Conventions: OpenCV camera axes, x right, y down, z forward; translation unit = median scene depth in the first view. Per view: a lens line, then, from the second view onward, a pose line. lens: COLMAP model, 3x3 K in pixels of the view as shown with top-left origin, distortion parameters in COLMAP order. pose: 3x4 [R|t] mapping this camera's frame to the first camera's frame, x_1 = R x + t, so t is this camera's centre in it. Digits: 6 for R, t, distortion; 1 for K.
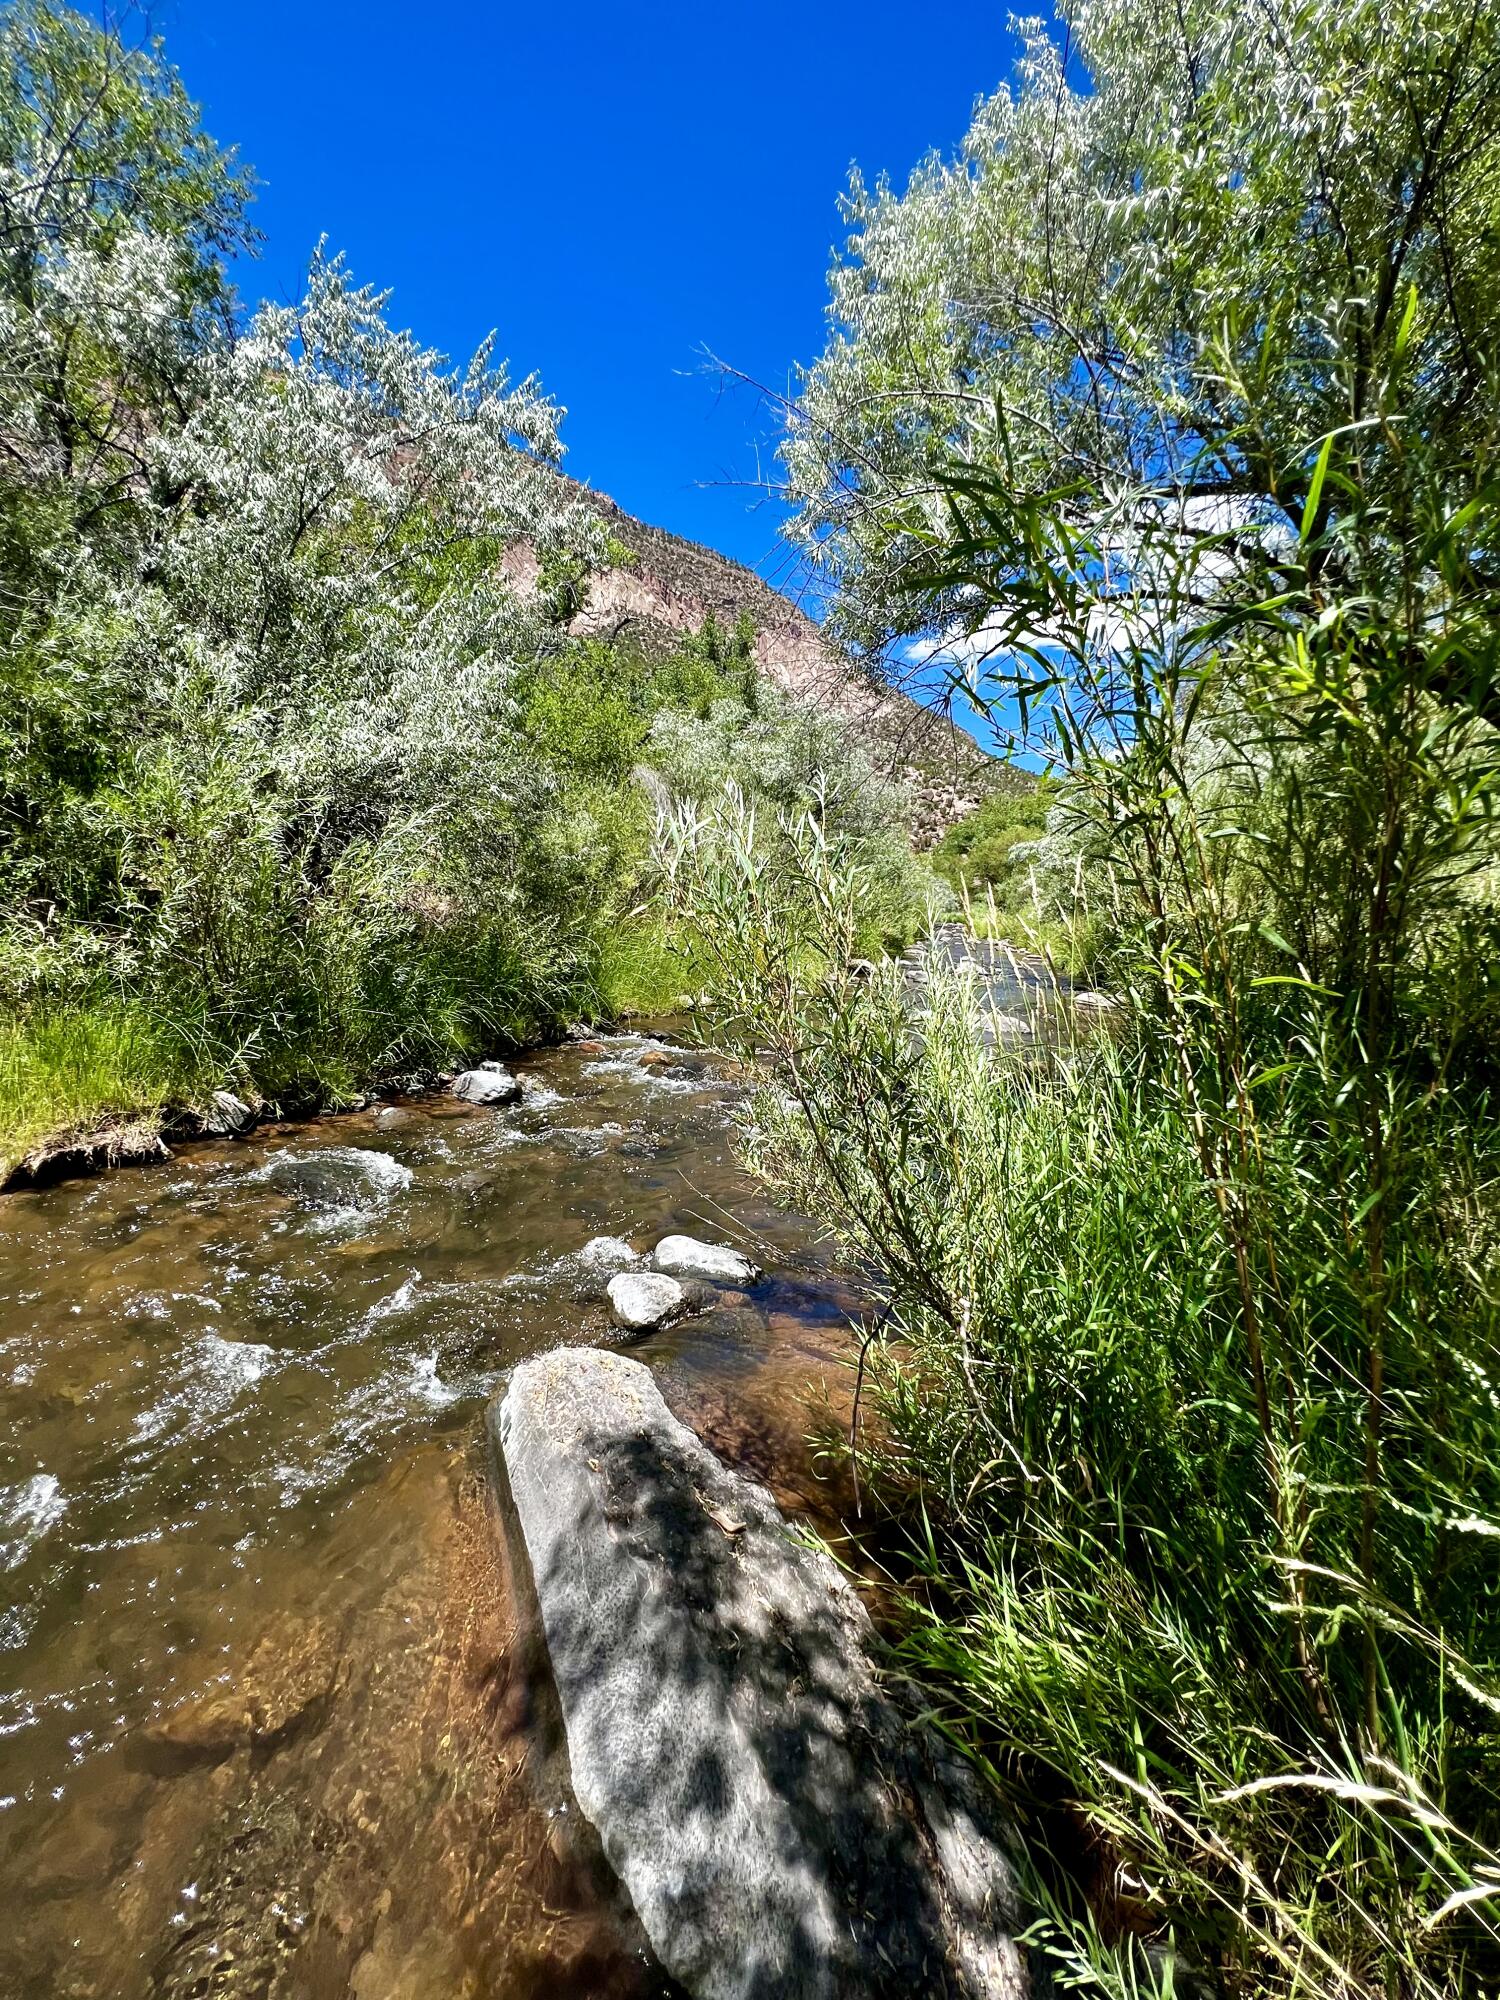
lens RADIAL K [[776.9, 0, 747.5], [0, 776.9, 1012.0], [0, 0, 1]] dist [-0.014495, 0.000257]
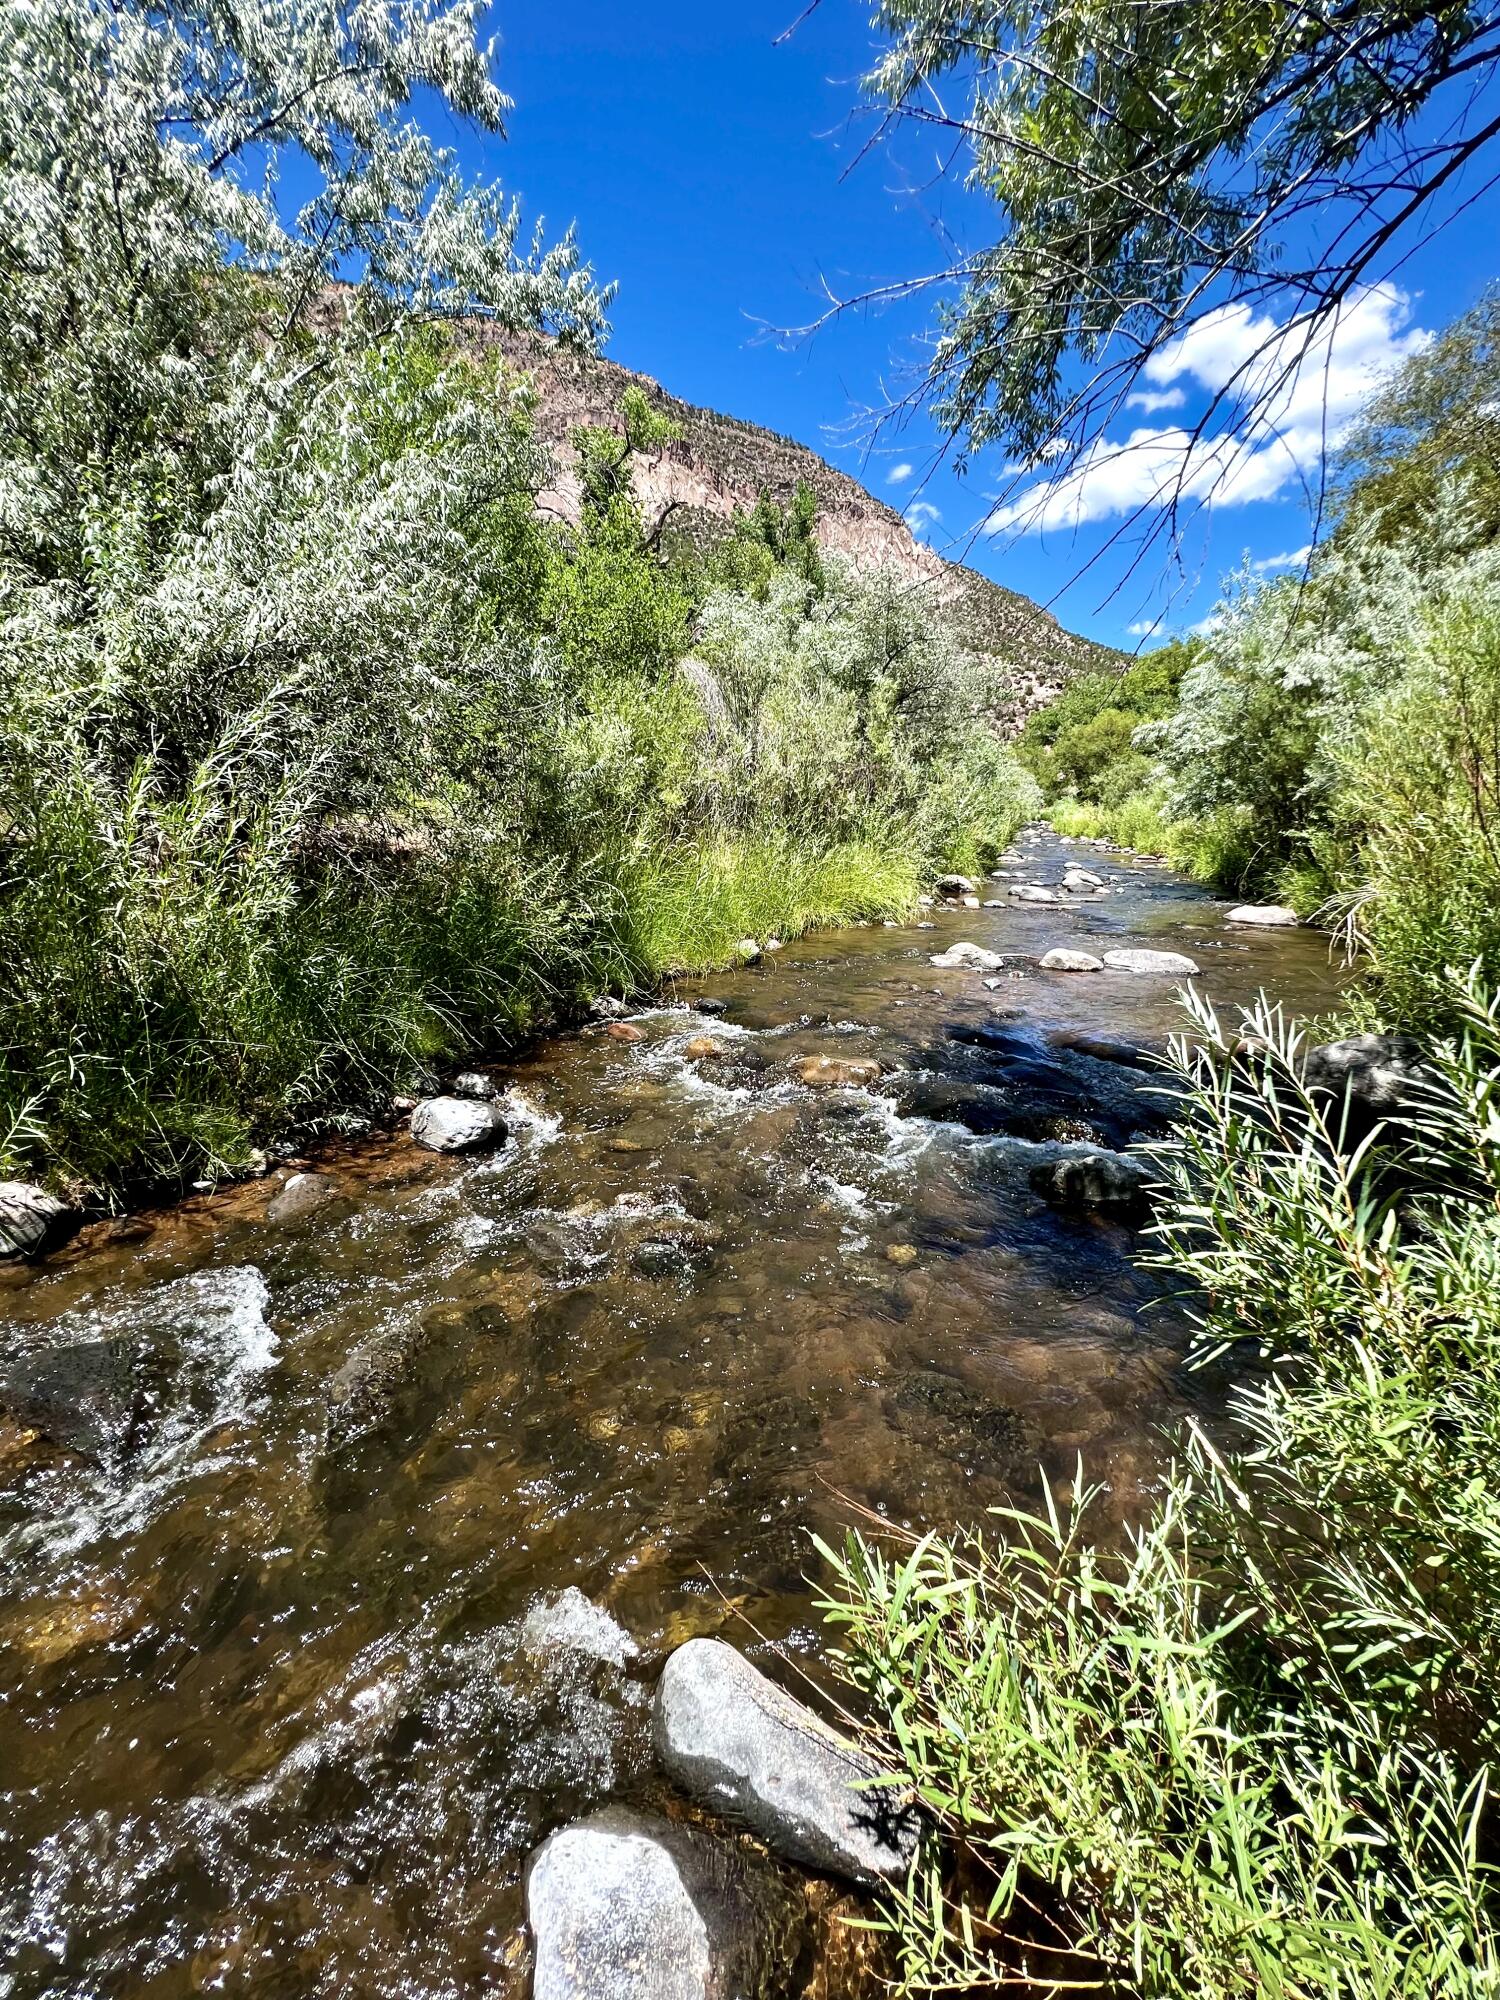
lens RADIAL K [[776.9, 0, 751.9], [0, 776.9, 988.4], [0, 0, 1]] dist [-0.014495, 0.000257]
pose [[0.995474, -0.032656, -0.089249, -0.005887], [0.040111, 0.995738, 0.083046, -0.038344], [0.086157, -0.086250, 0.992541, 0.199626]]
